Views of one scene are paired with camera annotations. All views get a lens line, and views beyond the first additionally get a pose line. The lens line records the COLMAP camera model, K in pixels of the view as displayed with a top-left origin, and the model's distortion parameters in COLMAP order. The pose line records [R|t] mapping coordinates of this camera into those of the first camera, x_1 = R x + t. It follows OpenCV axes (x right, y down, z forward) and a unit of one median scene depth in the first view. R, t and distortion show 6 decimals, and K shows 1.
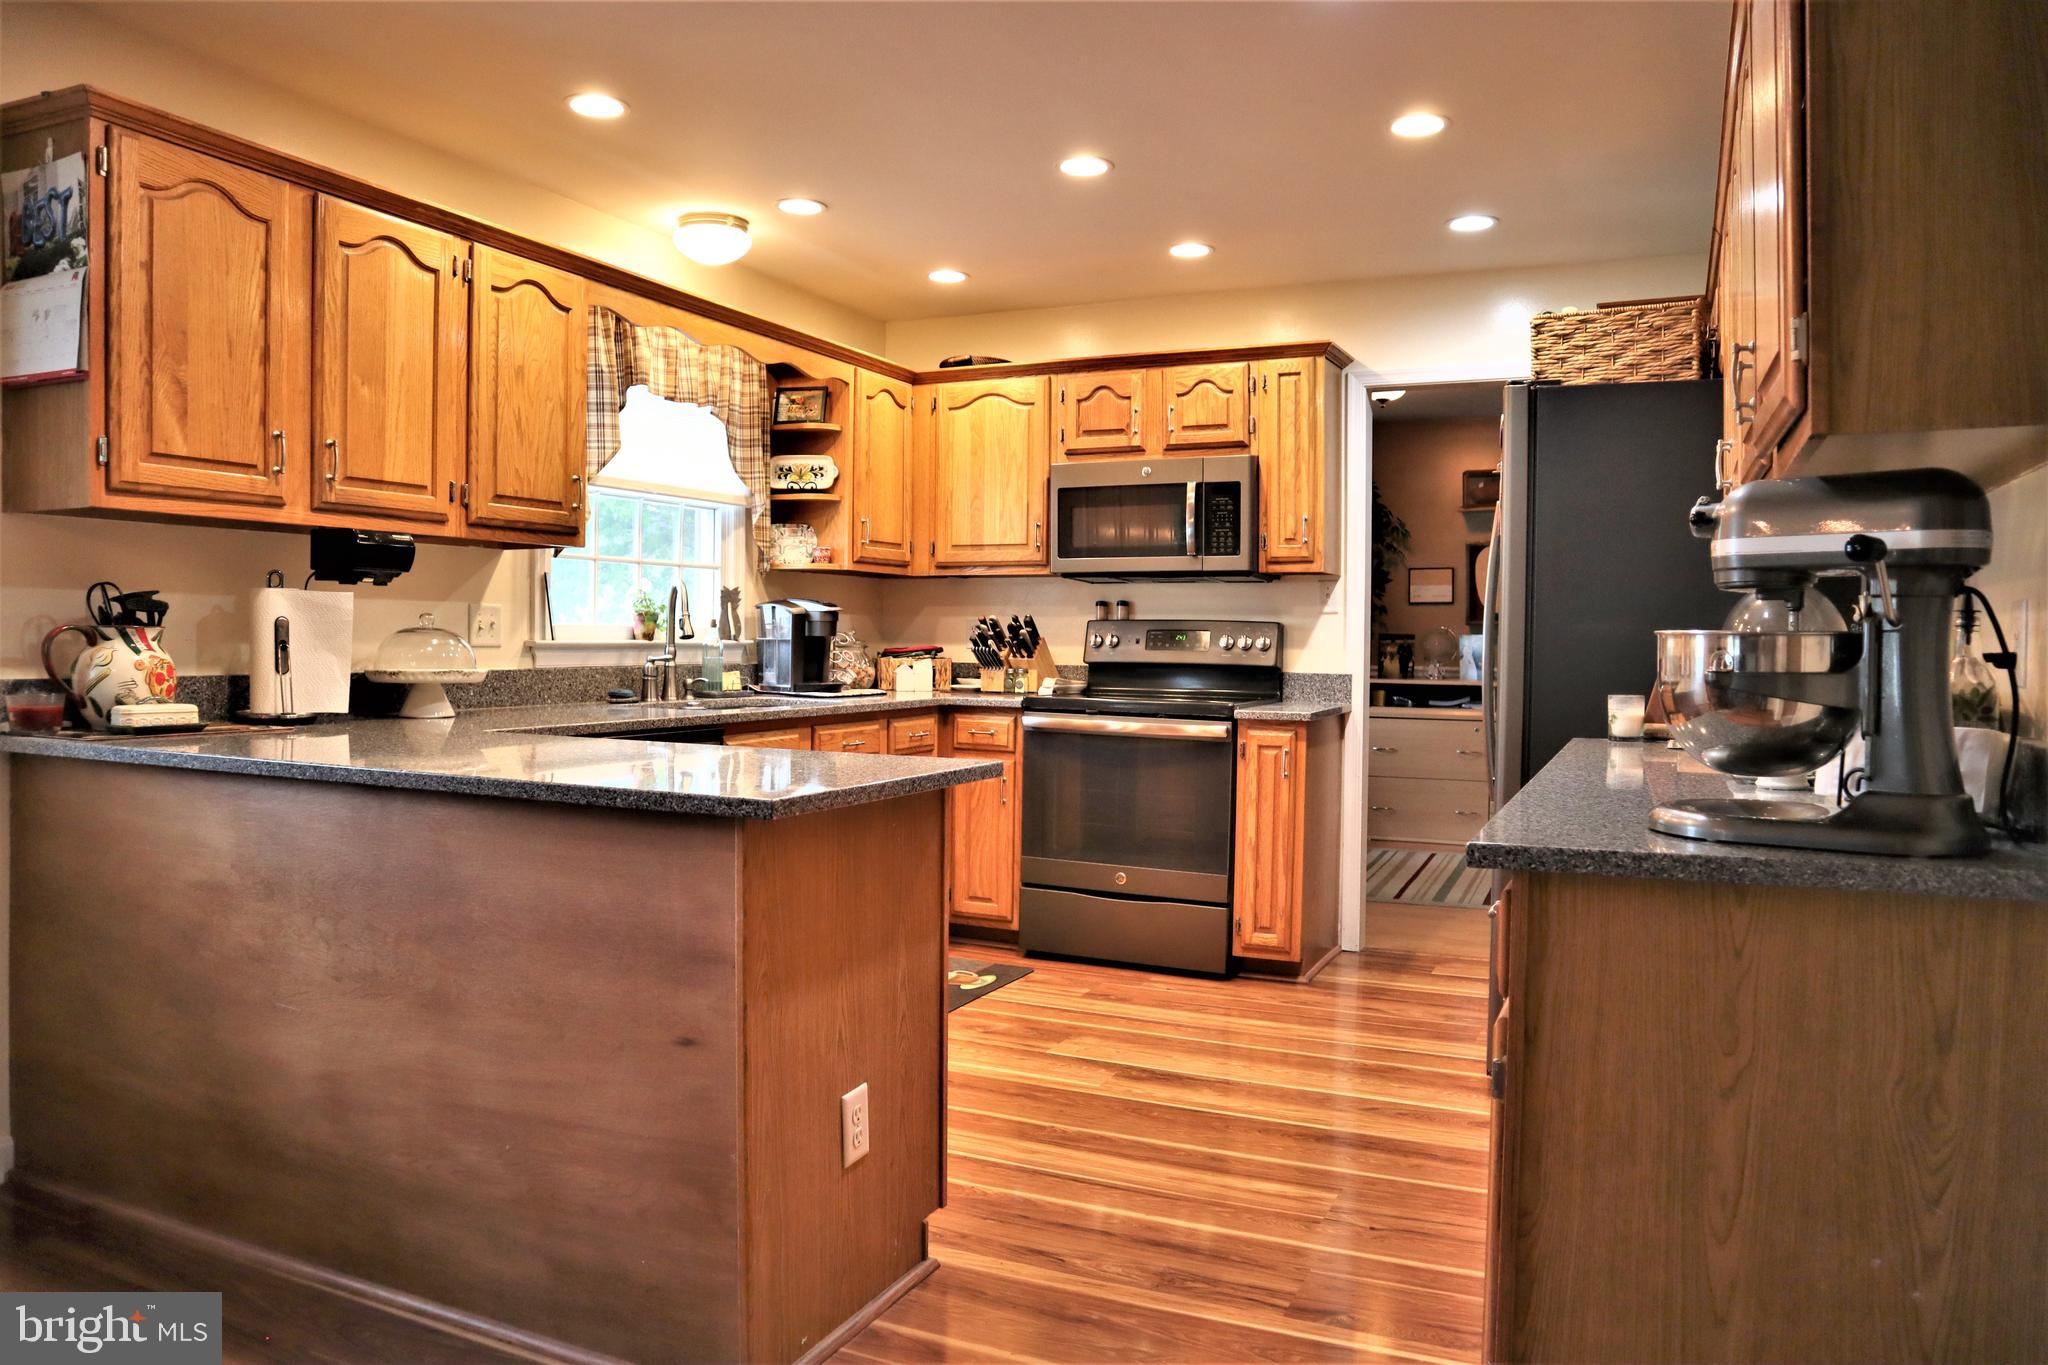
lens RADIAL K [[1413.9, 0, 1024.0], [0, 1413.9, 682.5], [0, 0, 1]] dist [-0.130716, 0.084203]
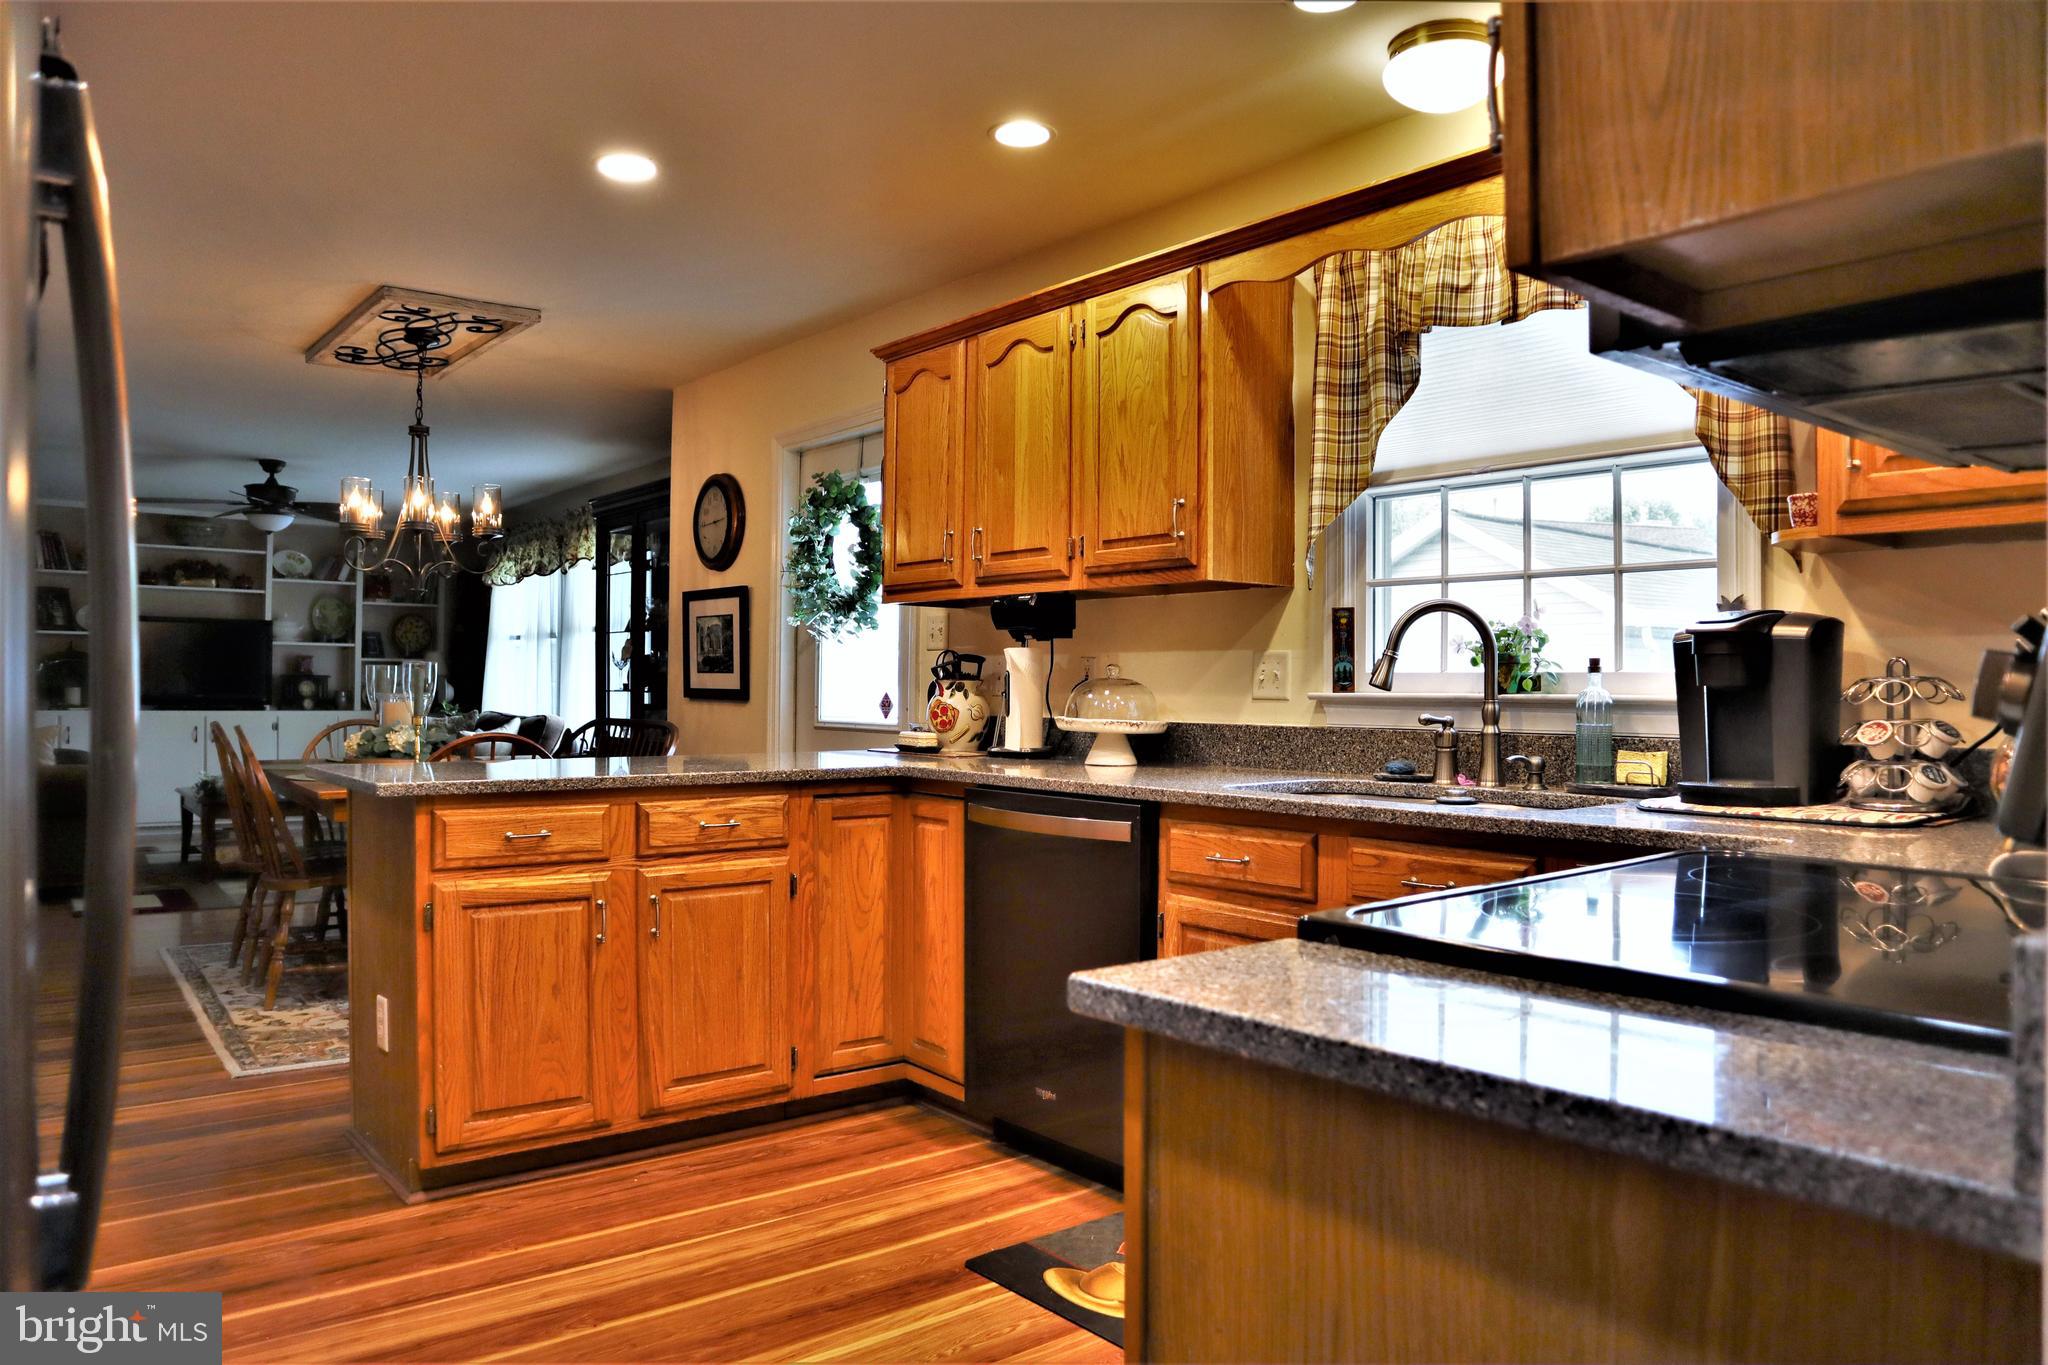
lens RADIAL K [[1413.9, 0, 1024.0], [0, 1413.9, 682.5], [0, 0, 1]] dist [-0.130716, 0.084203]
pose [[-0.446681, -0.018223, -0.894508, 0.396756], [-0.041941, 0.999120, 0.000589, -0.025100], [0.893710, 0.037780, -0.447052, 1.039072]]
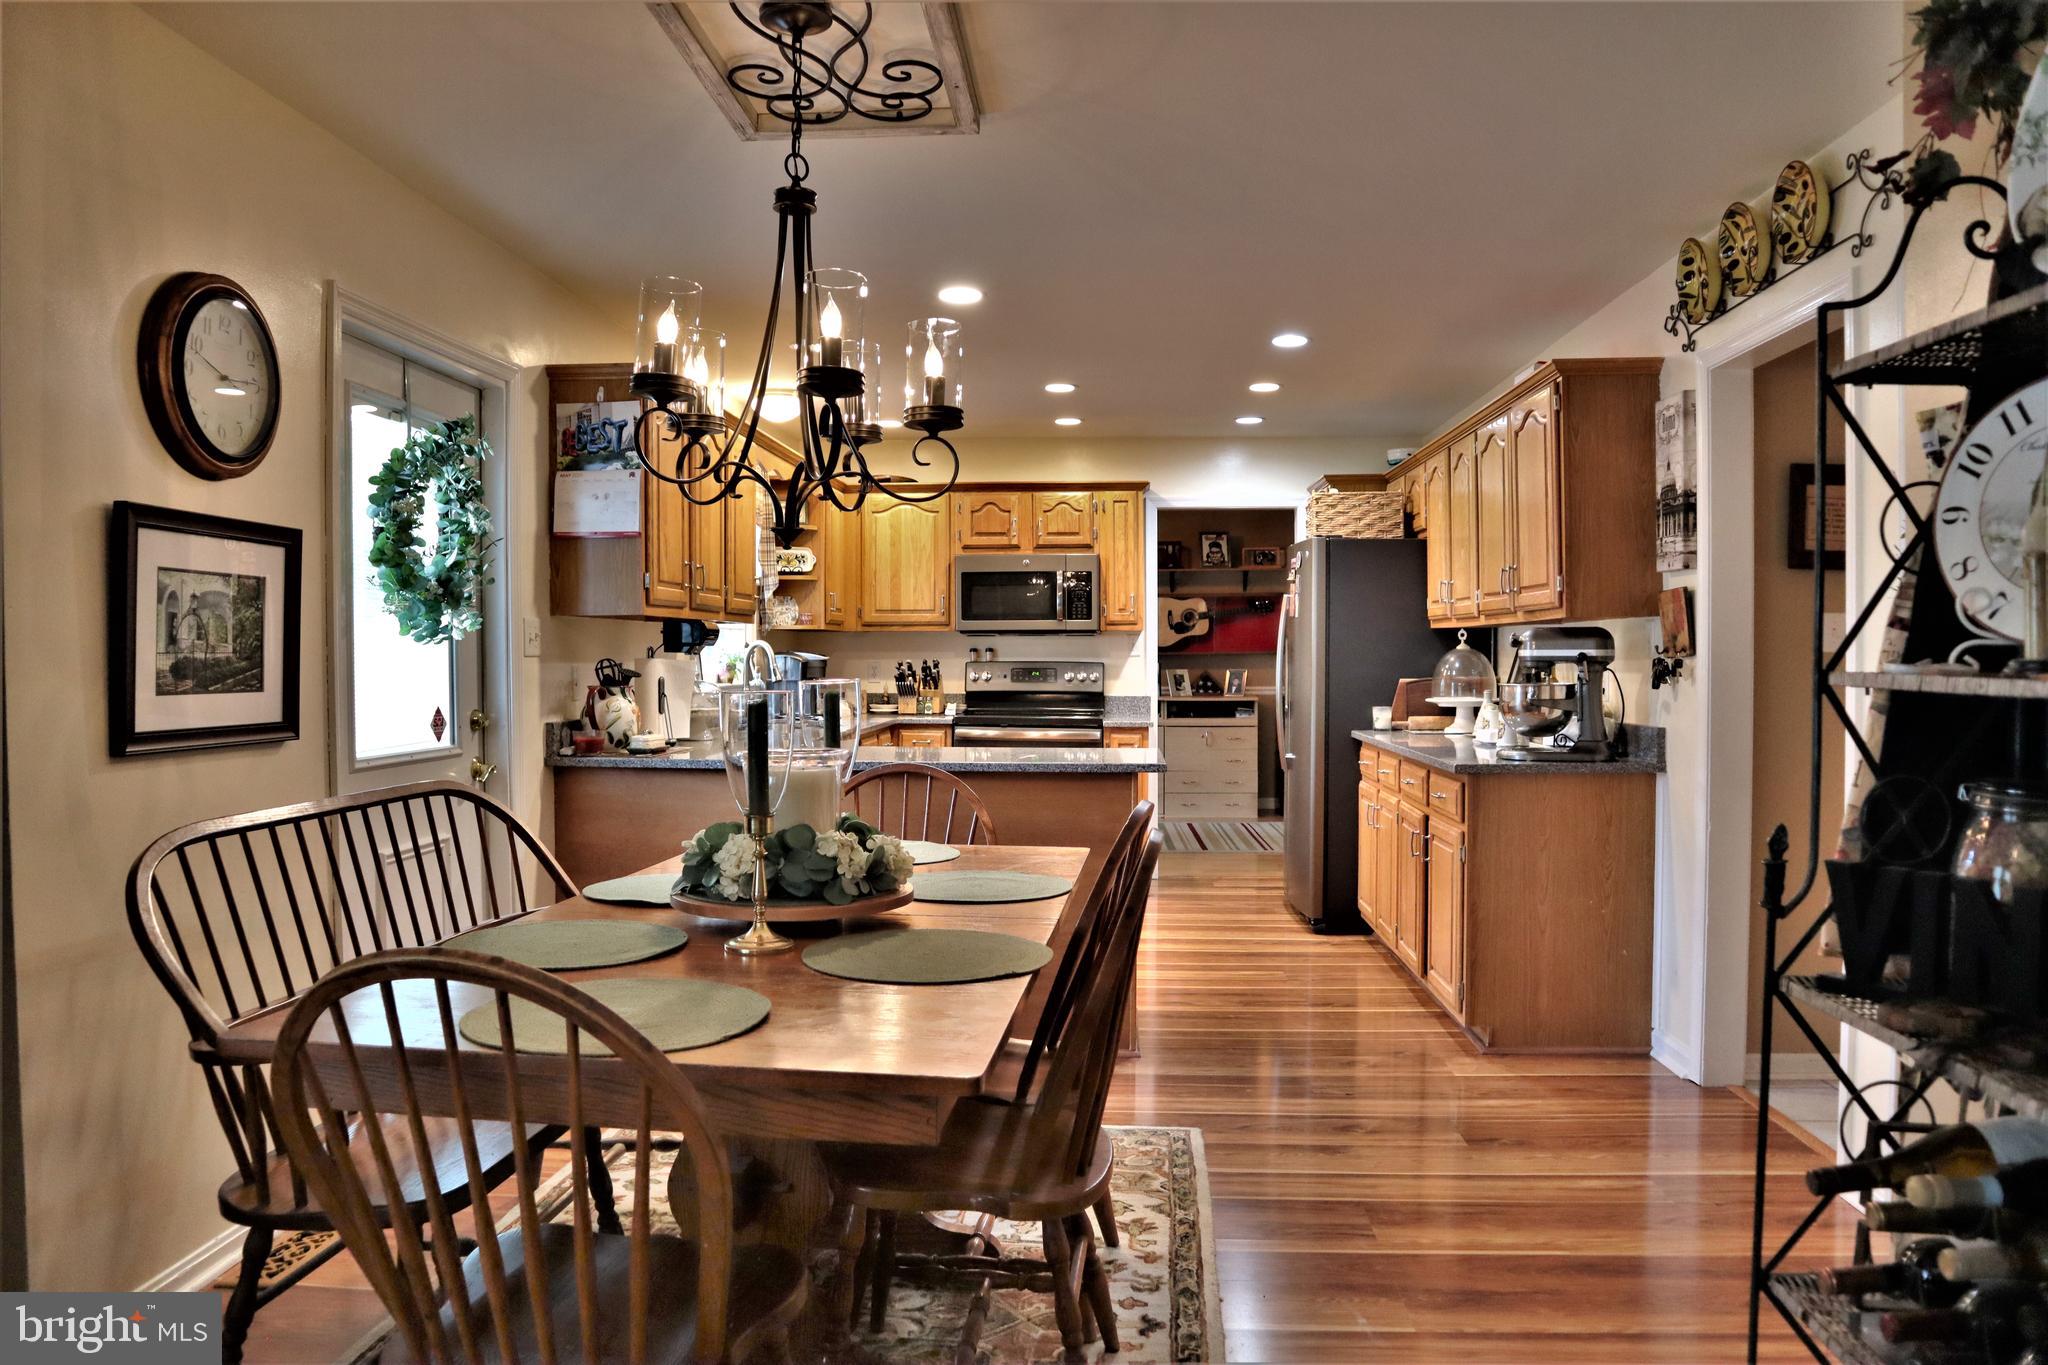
lens RADIAL K [[1413.9, 0, 1024.0], [0, 1413.9, 682.5], [0, 0, 1]] dist [-0.130716, 0.084203]
pose [[0.933635, -0.017967, 0.357776, -0.474043], [0.021644, 0.999746, -0.006276, -0.015068], [-0.357572, 0.013603, 0.933786, -0.409664]]
